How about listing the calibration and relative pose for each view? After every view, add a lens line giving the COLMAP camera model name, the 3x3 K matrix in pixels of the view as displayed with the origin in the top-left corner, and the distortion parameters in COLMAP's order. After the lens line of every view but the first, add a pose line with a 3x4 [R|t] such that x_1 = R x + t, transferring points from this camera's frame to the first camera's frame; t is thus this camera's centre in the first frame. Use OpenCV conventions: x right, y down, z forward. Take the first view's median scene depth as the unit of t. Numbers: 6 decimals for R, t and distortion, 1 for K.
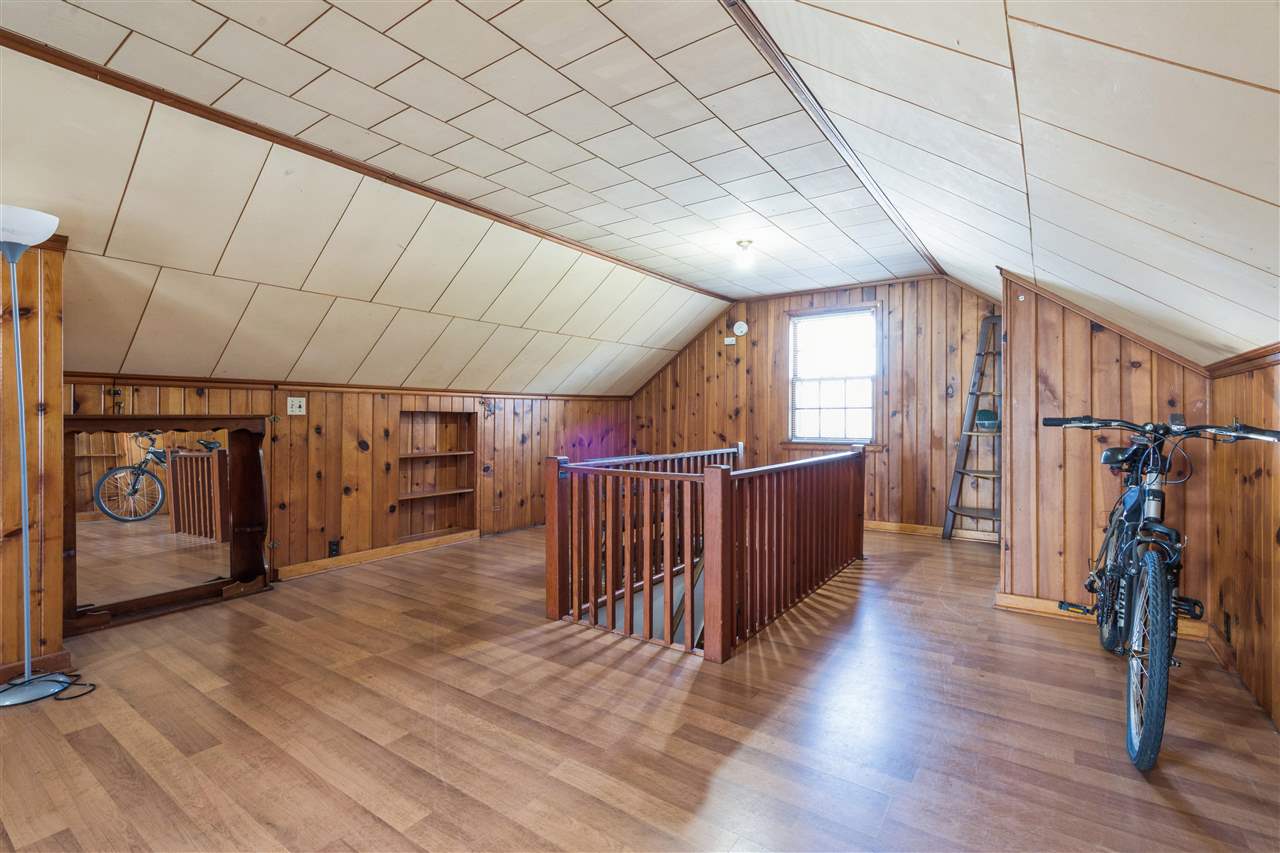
lens RADIAL K [[584.5, 0, 635.6], [0, 584.5, 423.6], [0, 0, 1]] dist [-0.001626, 0.000987]
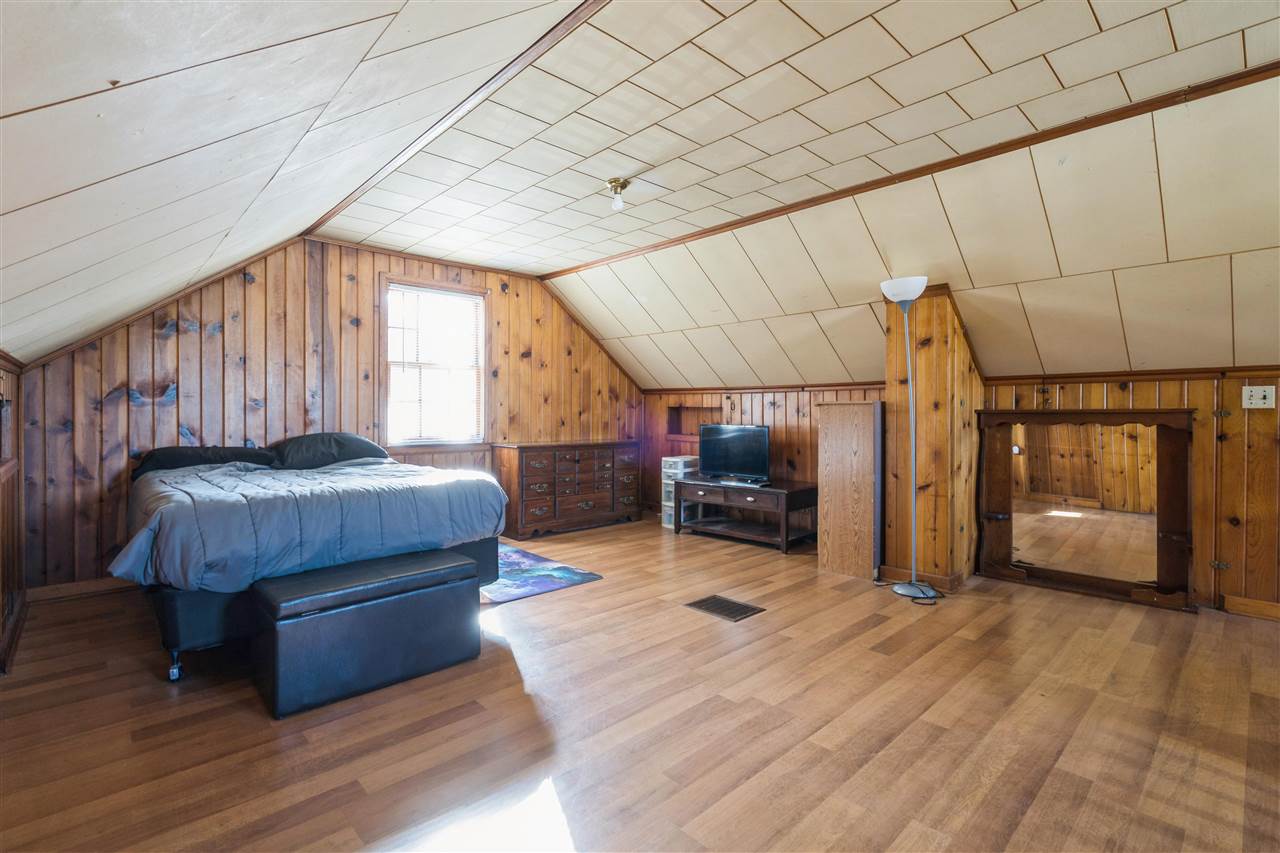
lens RADIAL K [[584.5, 0, 630.9], [0, 584.5, 416.5], [0, 0, 1]] dist [-0.001626, 0.000987]
pose [[-0.201826, 0.007456, -0.979393, 0.533221], [-0.011033, 0.999890, 0.009886, -0.004115], [0.979359, 0.012801, -0.201721, 0.513520]]
